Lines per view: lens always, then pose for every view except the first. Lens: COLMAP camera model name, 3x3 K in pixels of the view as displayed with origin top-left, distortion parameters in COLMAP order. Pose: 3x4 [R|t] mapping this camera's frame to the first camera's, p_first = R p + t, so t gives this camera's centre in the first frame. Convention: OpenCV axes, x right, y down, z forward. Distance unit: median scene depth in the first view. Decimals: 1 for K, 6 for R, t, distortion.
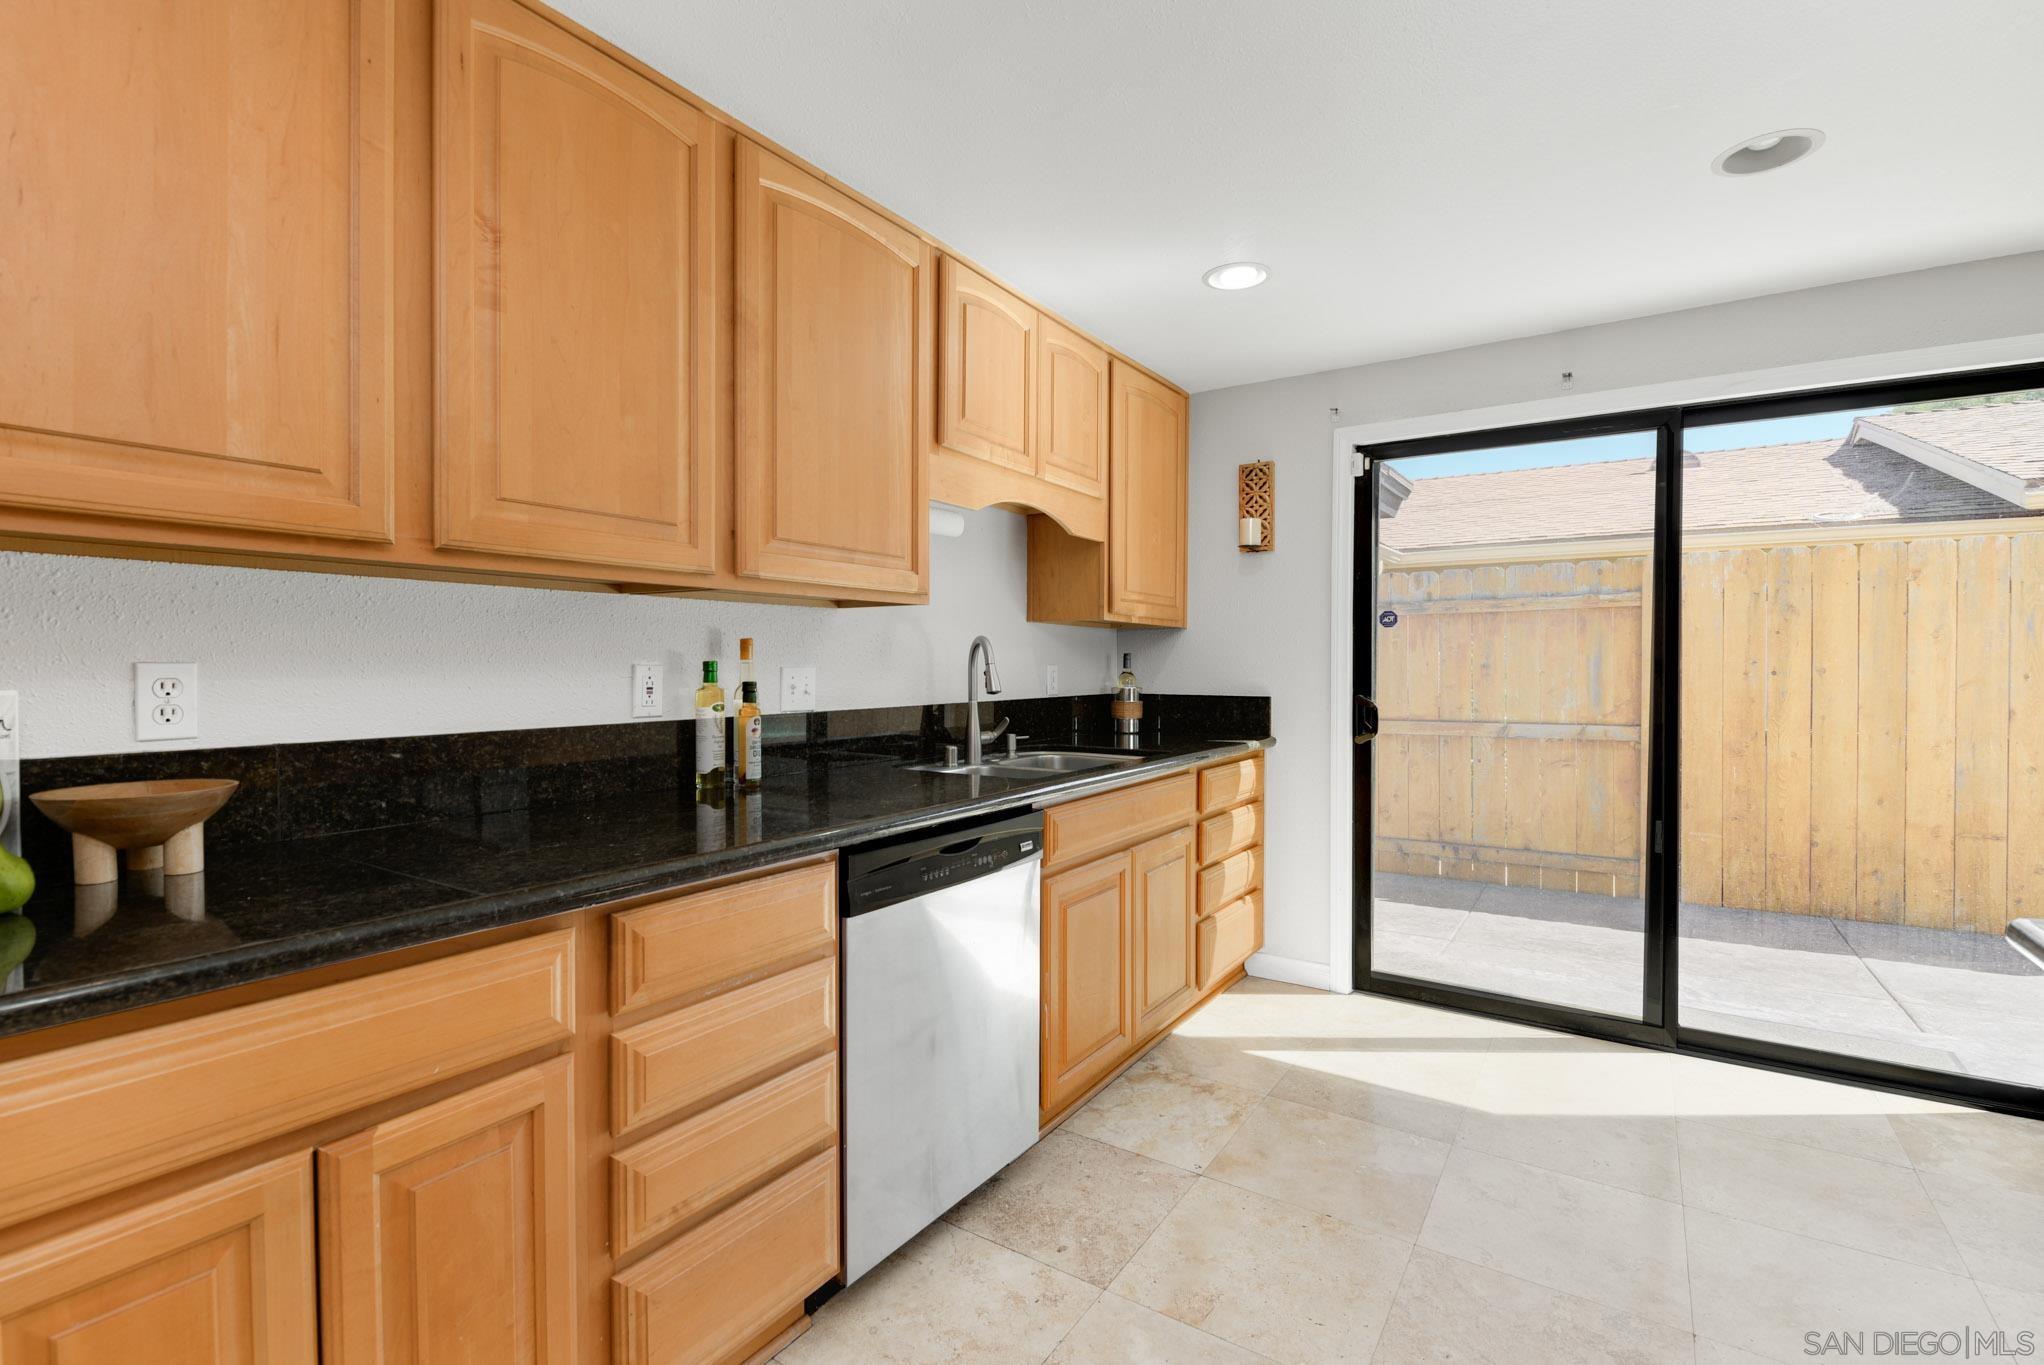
lens RADIAL K [[916.4, 0, 1041.4], [0, 916.4, 670.4], [0, 0, 1]] dist [0.013330, -0.011205]
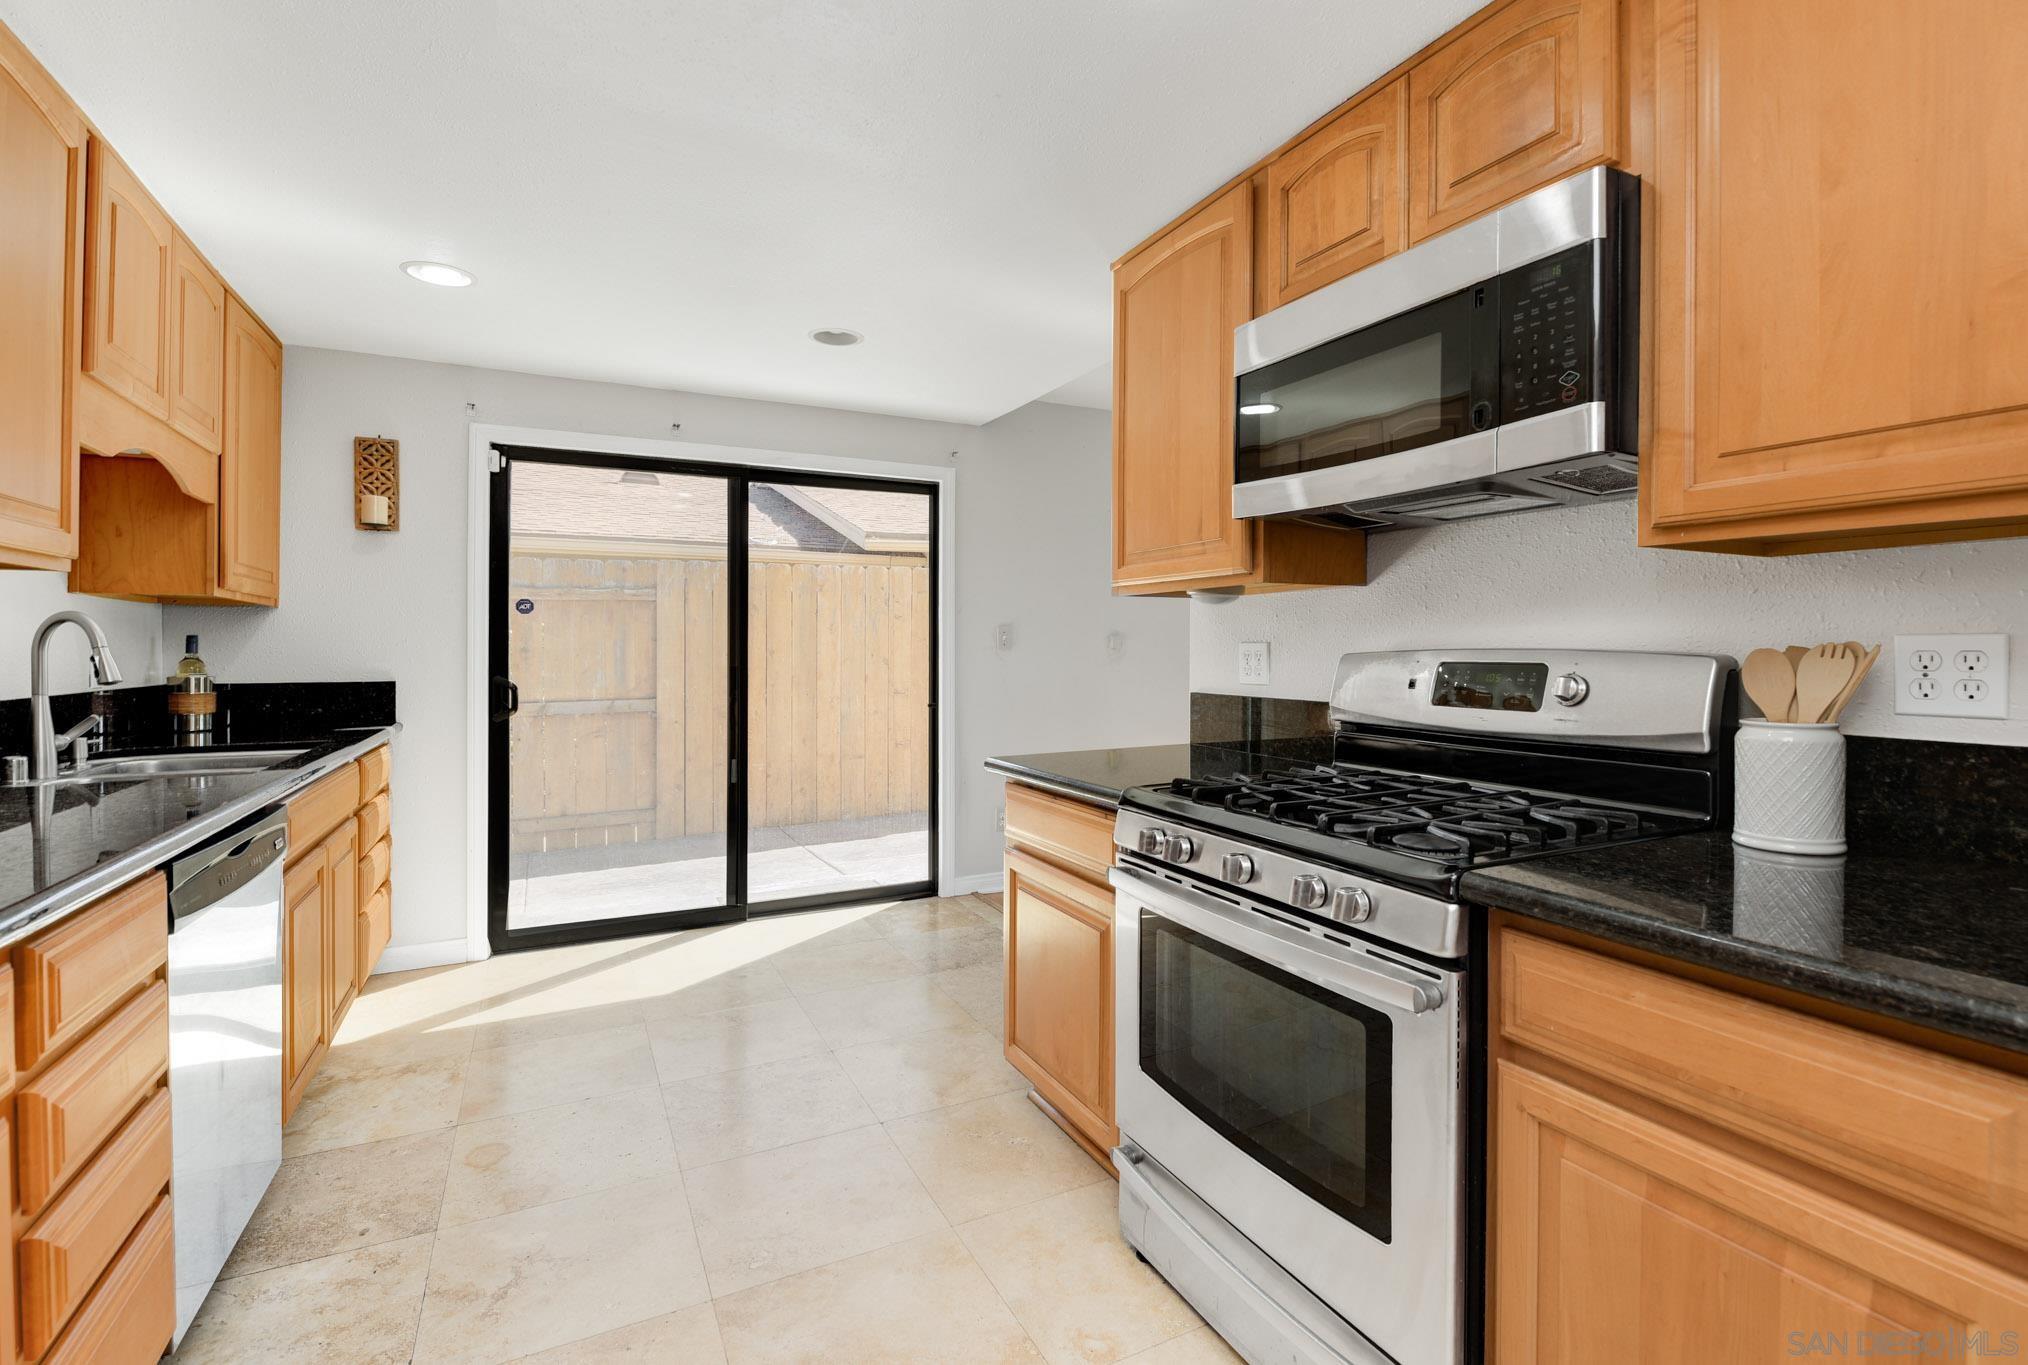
lens RADIAL K [[930.7, 0, 1015.9], [0, 930.7, 651.2], [0, 0, 1]] dist [-0.000661, -0.000414]
pose [[0.511139, -0.004095, 0.859488, -0.277134], [0.007973, 0.999968, 0.000023, 0.002170], [-0.859461, 0.006841, 0.511156, -0.074501]]
